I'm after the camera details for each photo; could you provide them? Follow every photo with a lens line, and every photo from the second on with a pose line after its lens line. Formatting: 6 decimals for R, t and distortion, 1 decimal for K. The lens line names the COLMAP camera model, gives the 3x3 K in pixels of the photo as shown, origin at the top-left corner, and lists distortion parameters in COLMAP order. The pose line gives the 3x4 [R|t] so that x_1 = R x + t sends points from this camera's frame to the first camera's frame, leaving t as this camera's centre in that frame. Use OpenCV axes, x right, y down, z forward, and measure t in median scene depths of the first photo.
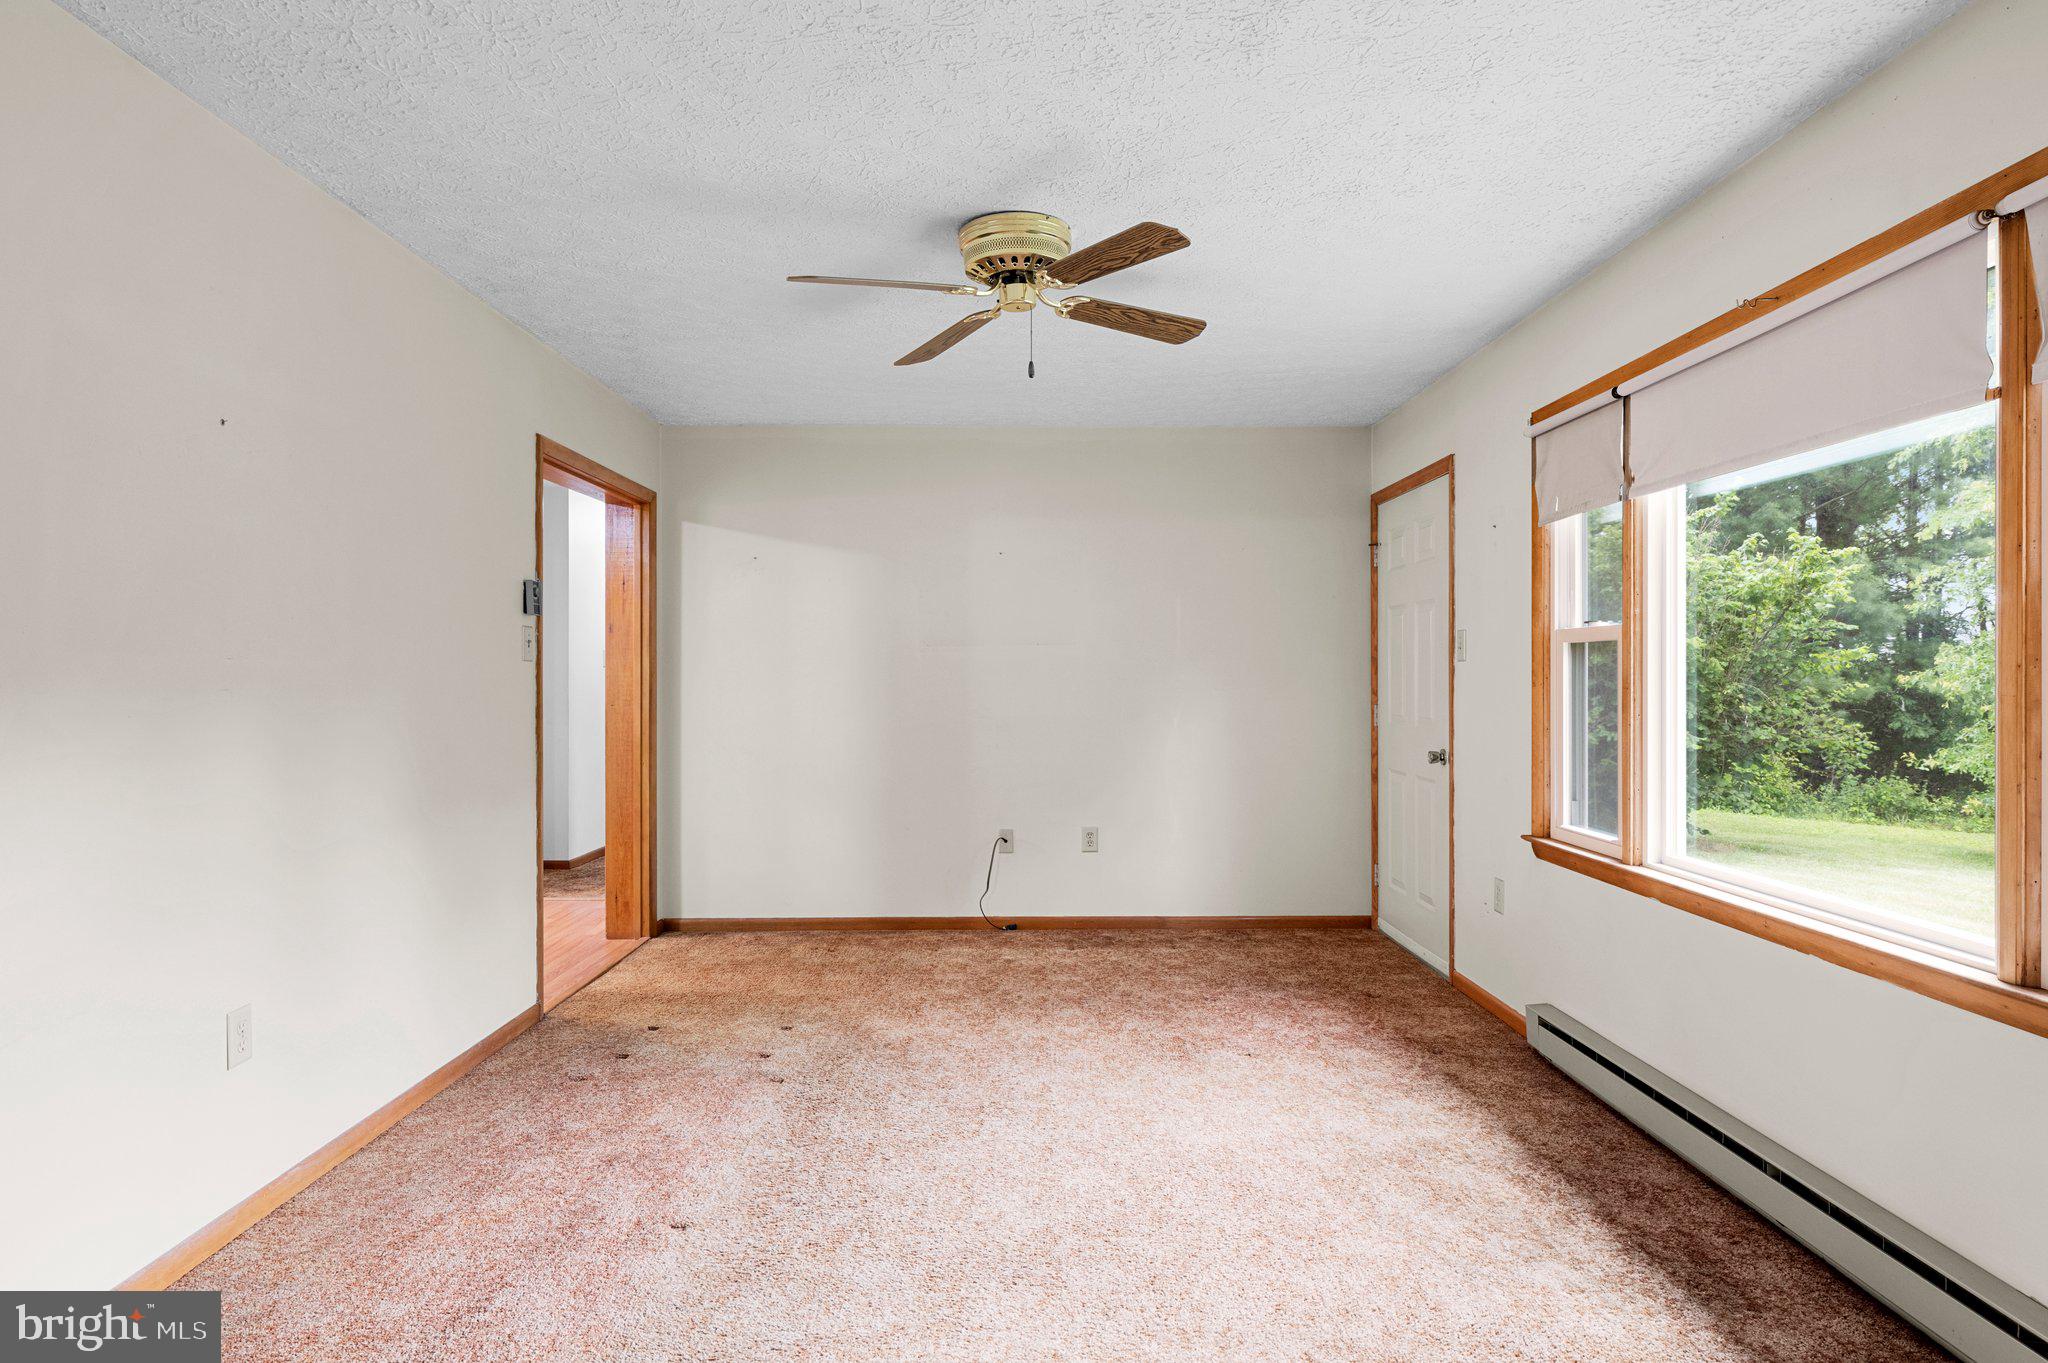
lens RADIAL K [[1162.3, 0, 1036.7], [0, 1162.3, 675.5], [0, 0, 1]] dist [-0.001114, -0.000100]
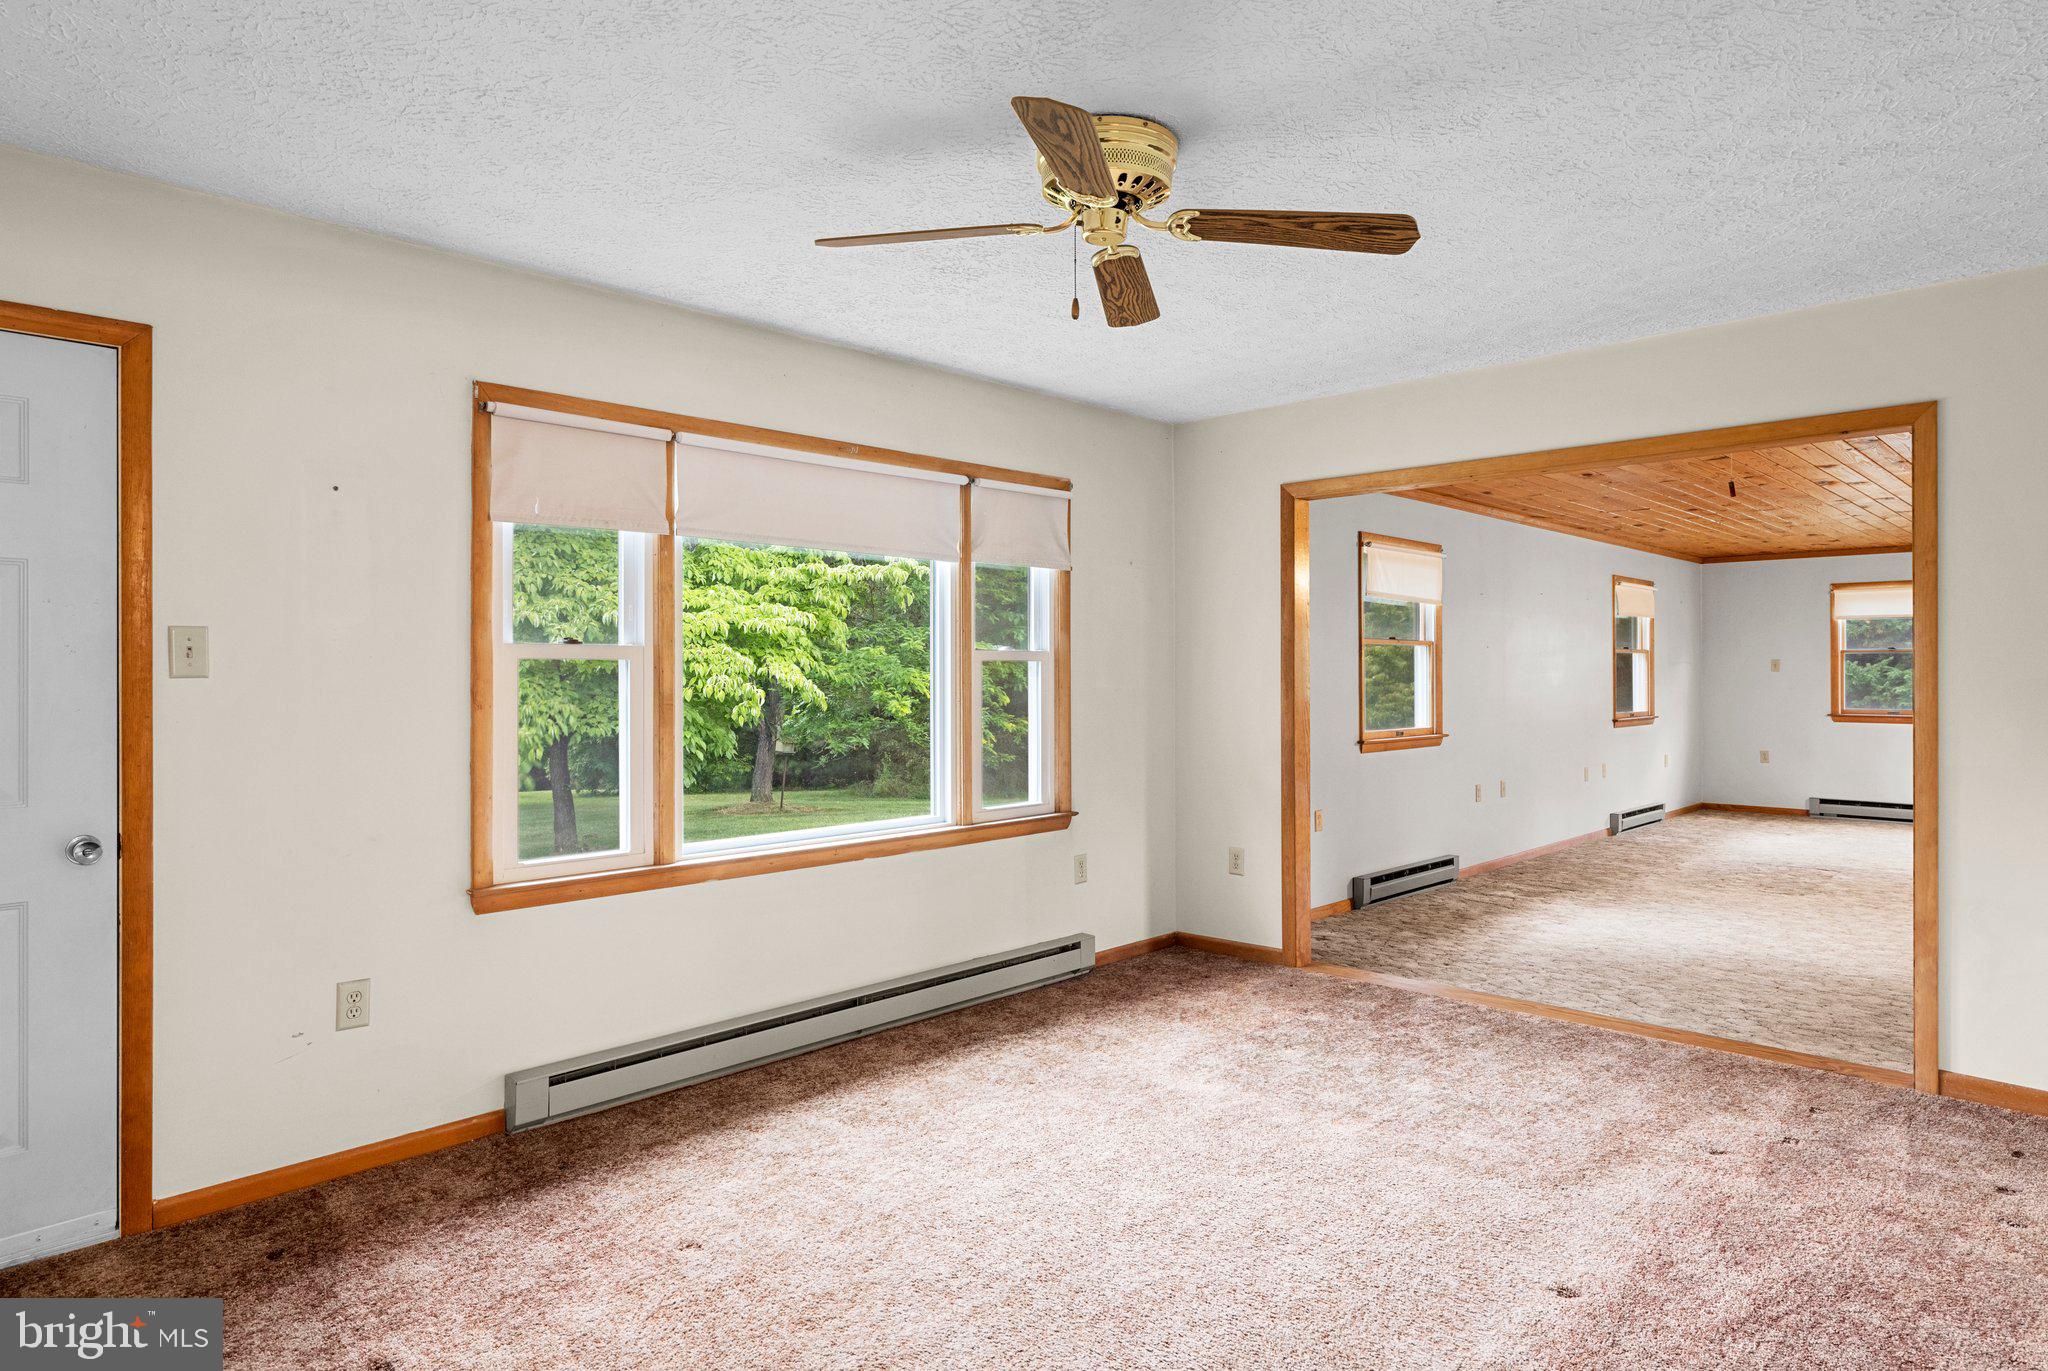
lens RADIAL K [[1197.1, 0, 1024.0], [0, 1197.1, 685.5], [0, 0, 1]] dist [0.000879, -0.000074]
pose [[-0.705192, -0.003524, 0.709008, -0.378054], [0.005731, 0.999927, 0.010670, -0.012954], [-0.708994, 0.011588, -0.705120, 1.099036]]
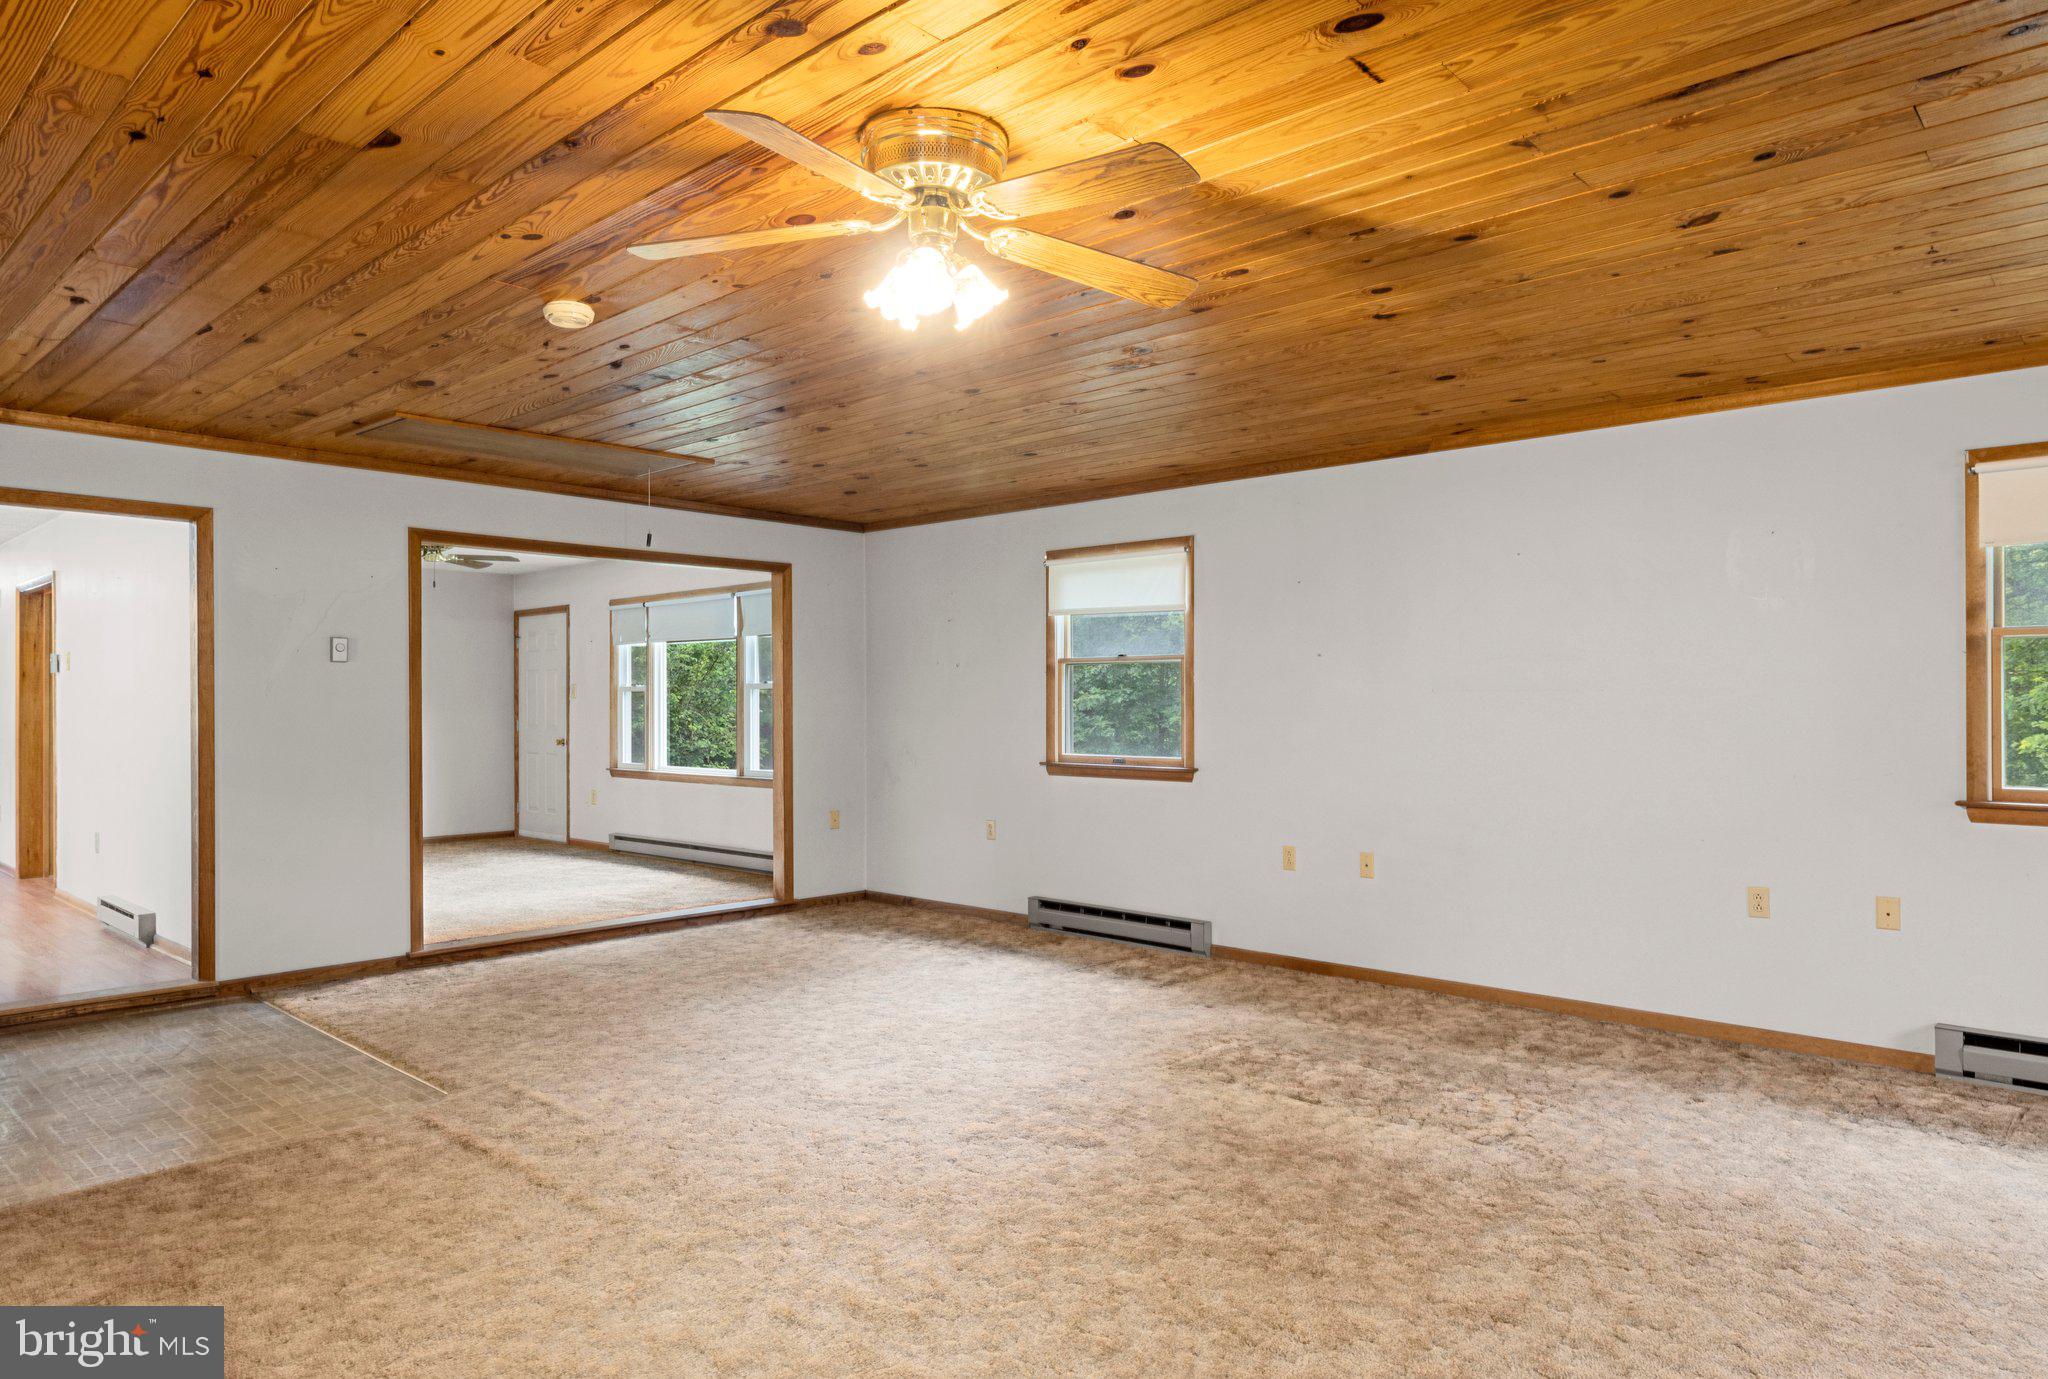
lens RADIAL K [[1269.3, 0, 1037.1], [0, 1269.3, 700.1], [0, 0, 1]] dist [0.003620, -0.001361]
pose [[0.690621, 0.000882, 0.723216, -0.764496], [0.002413, 0.999991, -0.003523, 0.001800], [-0.723213, 0.004178, 0.690613, -1.297978]]
